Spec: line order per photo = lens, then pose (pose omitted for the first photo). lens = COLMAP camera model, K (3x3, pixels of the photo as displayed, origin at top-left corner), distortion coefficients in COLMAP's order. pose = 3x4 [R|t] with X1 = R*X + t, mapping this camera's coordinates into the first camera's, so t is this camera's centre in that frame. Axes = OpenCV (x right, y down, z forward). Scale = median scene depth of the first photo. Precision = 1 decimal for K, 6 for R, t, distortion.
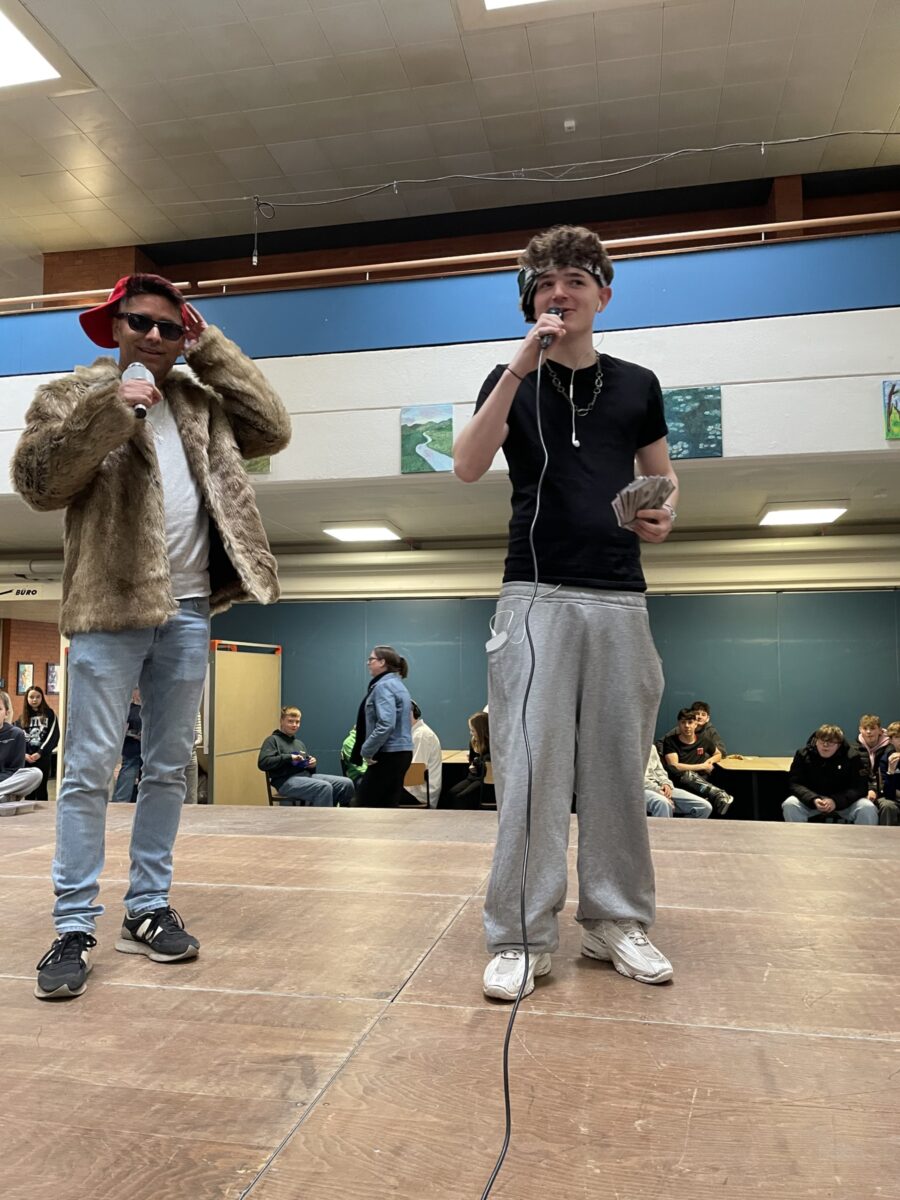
lens RADIAL K [[904.4, 0, 441.4], [0, 904.4, 614.0], [0, 0, 1]] dist [0.091595, -0.118471]
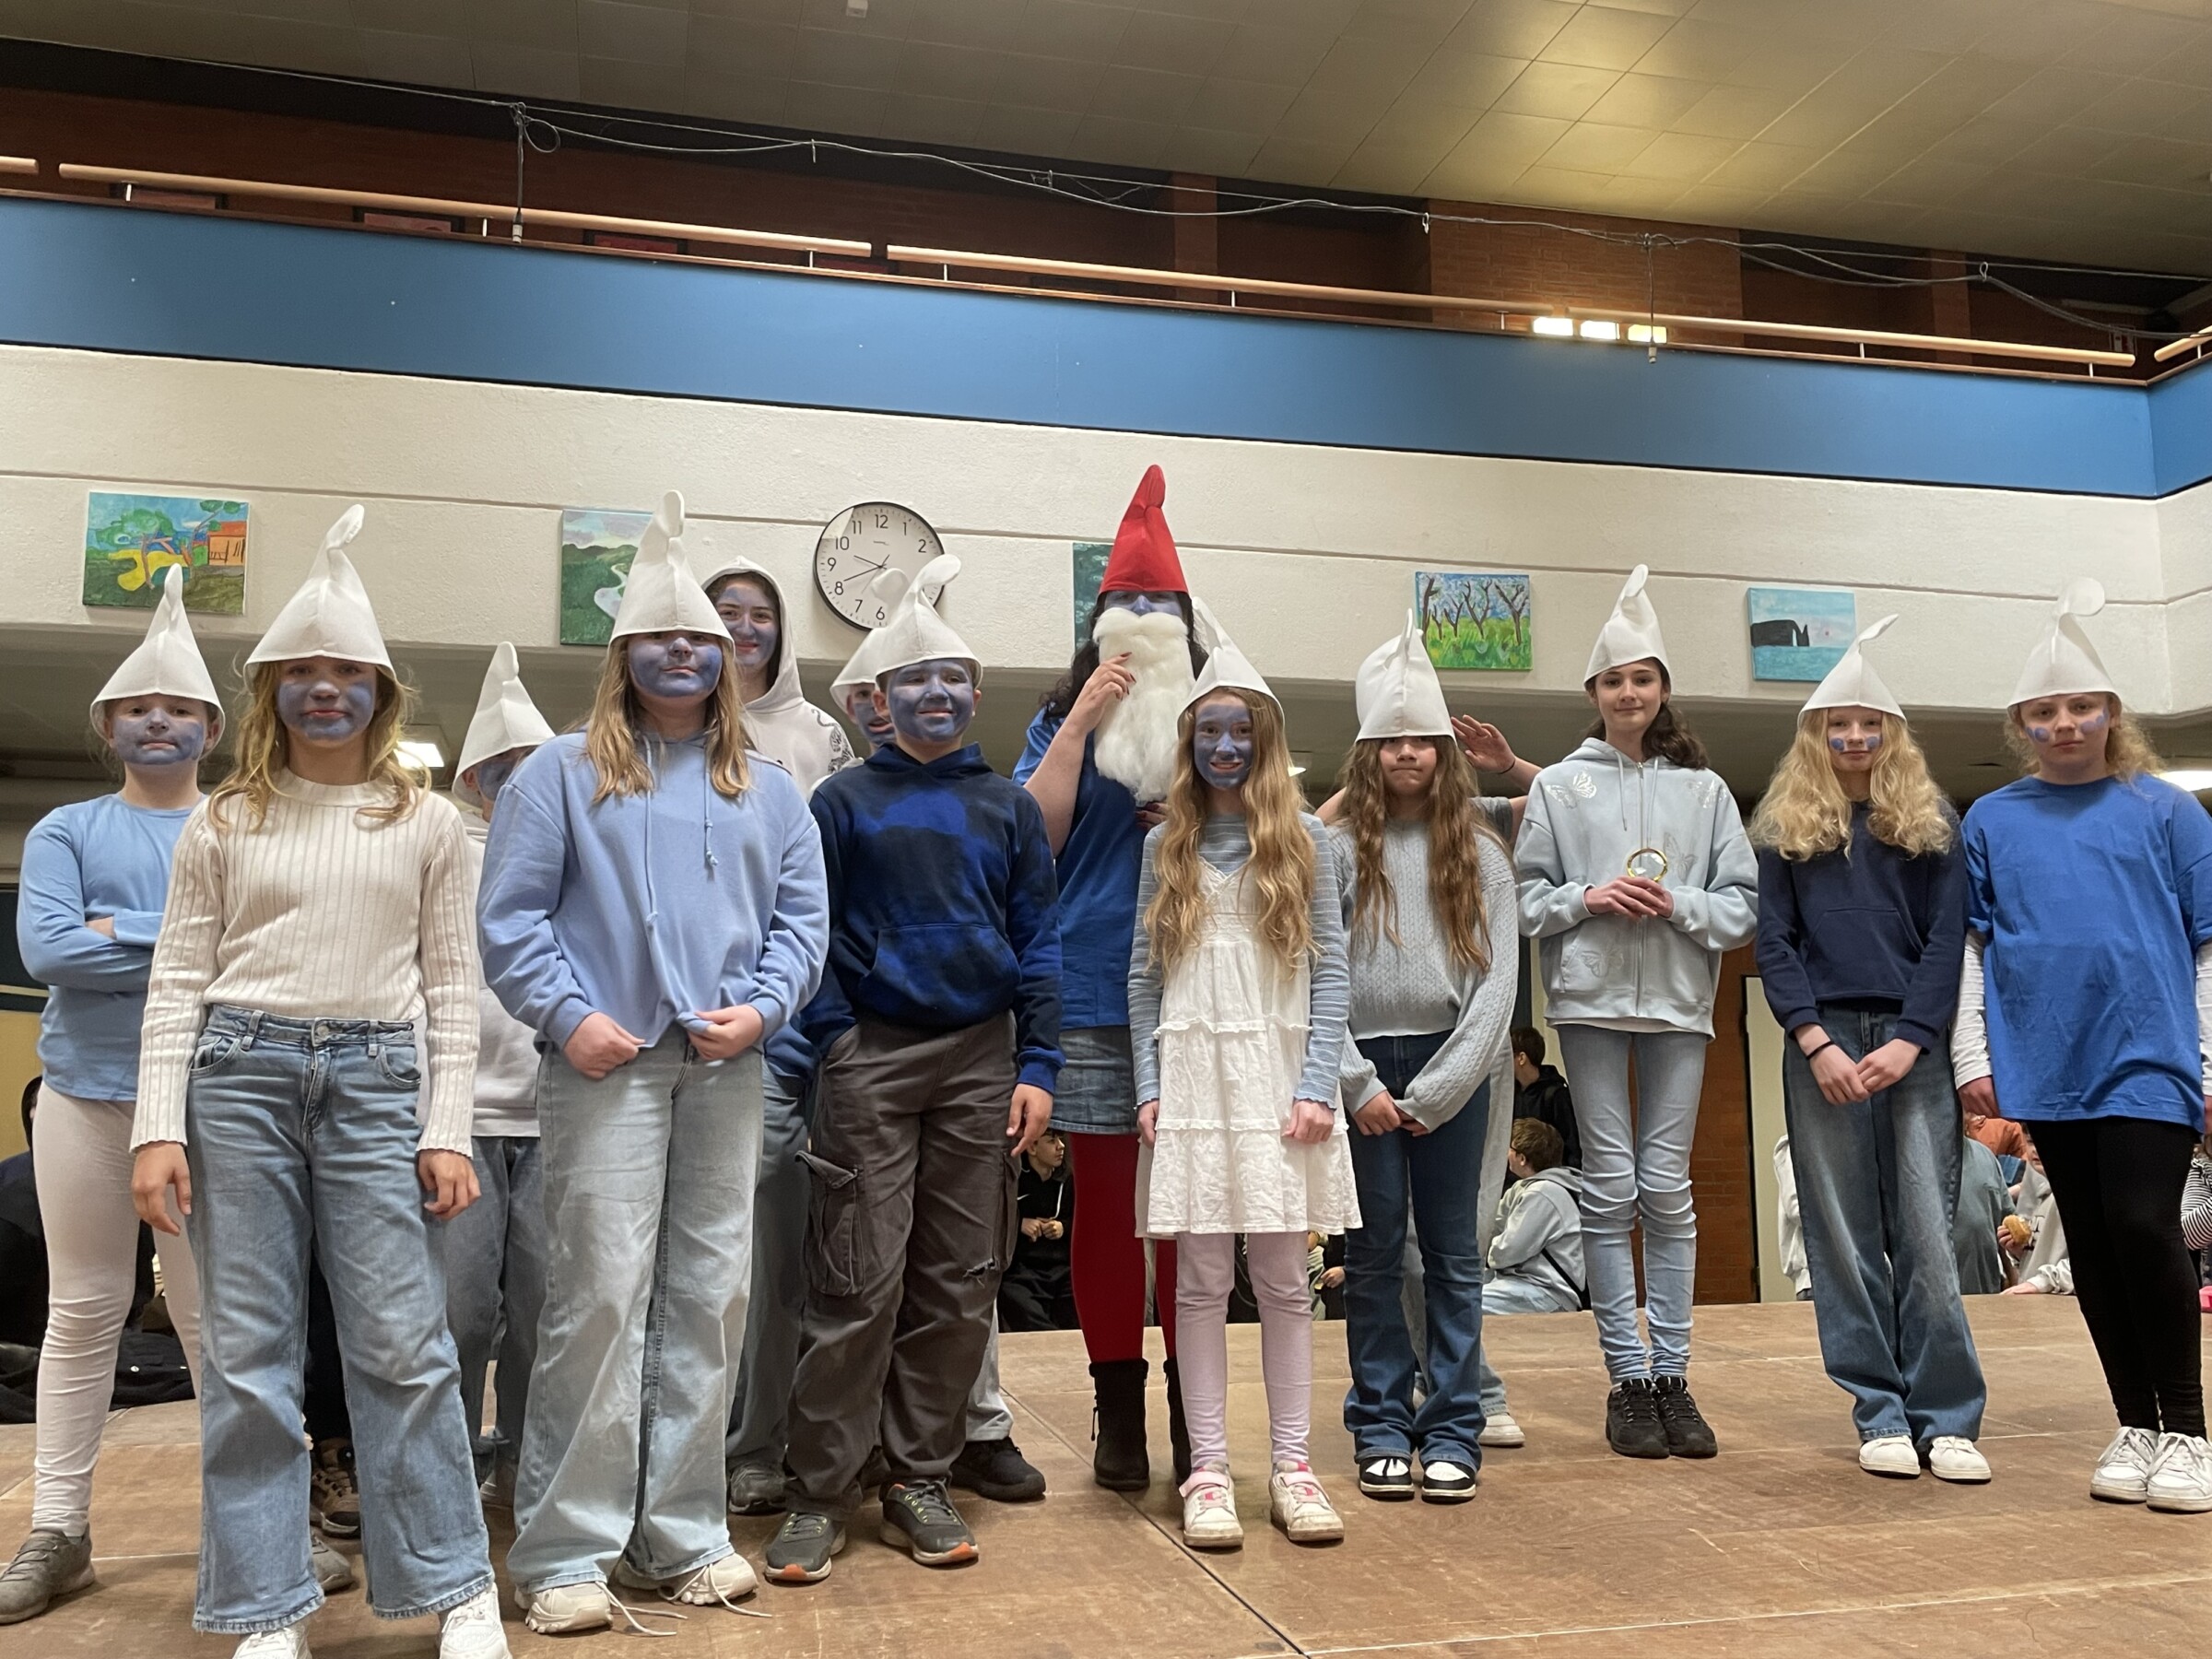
lens RADIAL K [[1903.9, 0, 1090.2], [0, 1903.9, 800.6], [0, 0, 1]] dist [0.095351, -0.125893]
pose [[0.901207, 0.050938, 0.430384, -0.239911], [-0.025759, 0.997609, -0.064132, -0.015794], [-0.432622, 0.046710, 0.900365, -0.033454]]
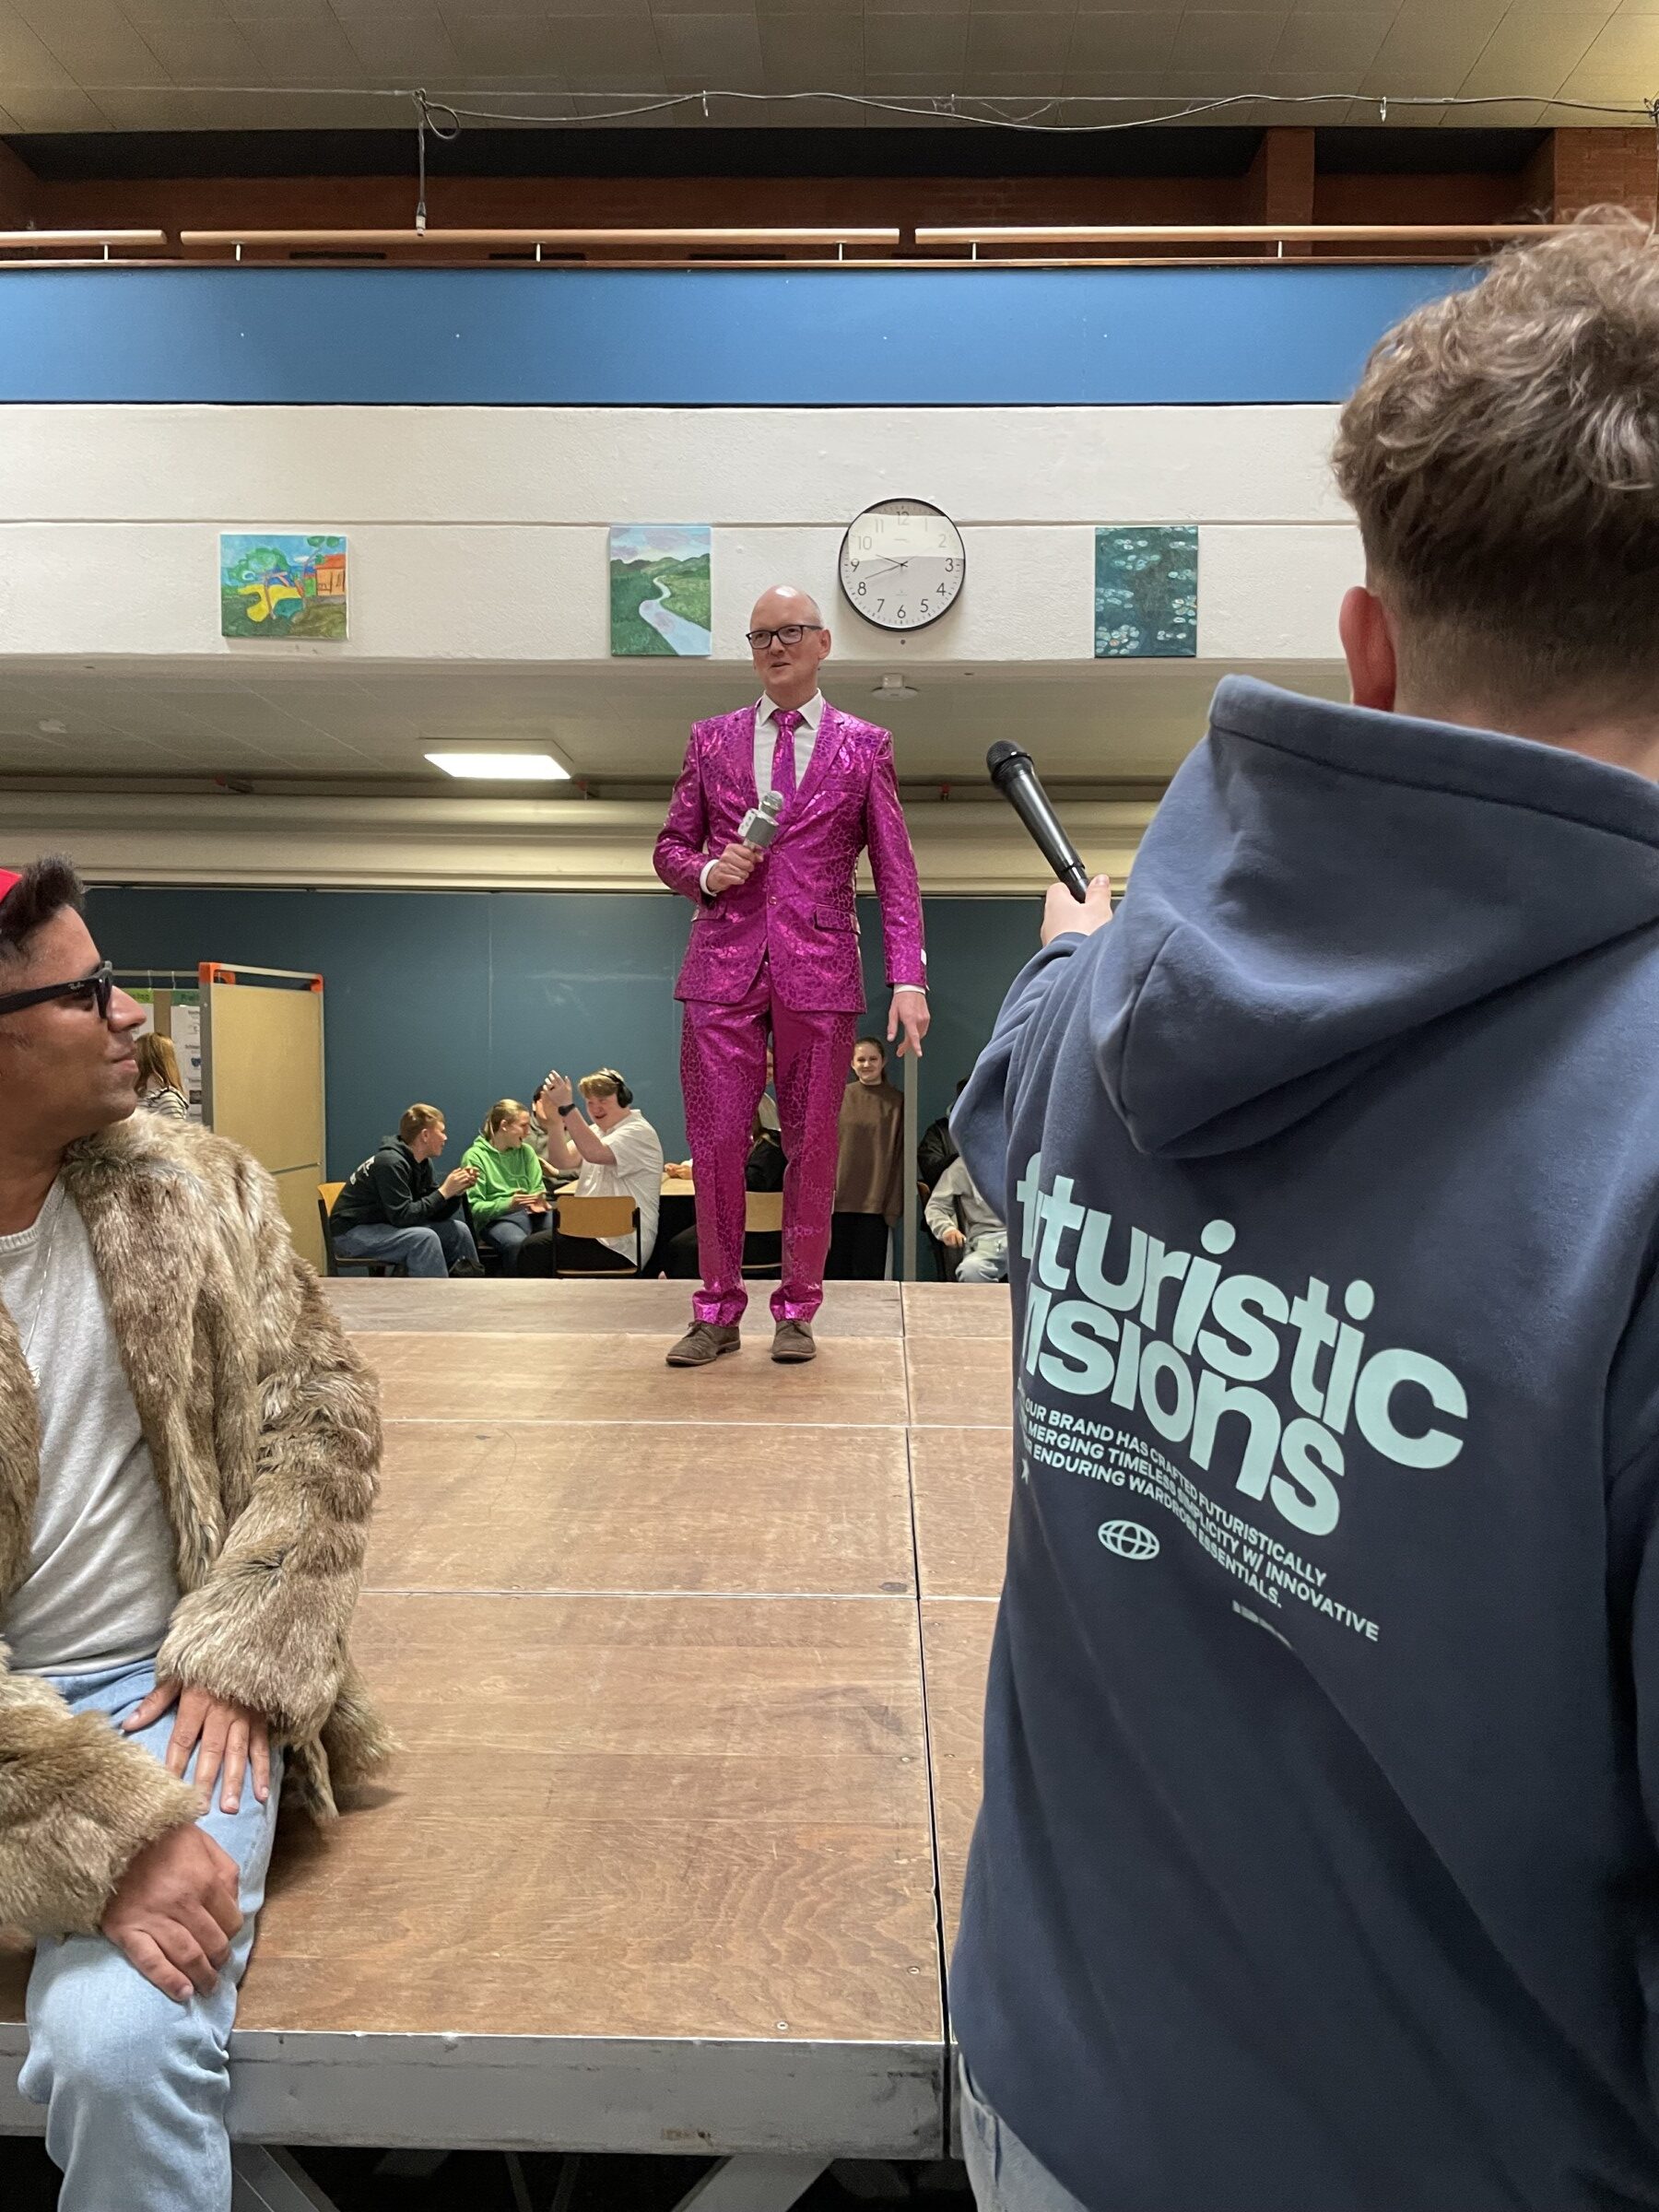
lens RADIAL K [[1667.1, 0, 834.8], [0, 1667.1, 1125.5], [0, 0, 1]] dist [0.091595, -0.118471]
pose [[0.983767, -0.000290, 0.179451, -0.098435], [-0.022235, 0.992096, 0.123497, -0.008156], [-0.178068, -0.125482, 0.975985, -0.013001]]
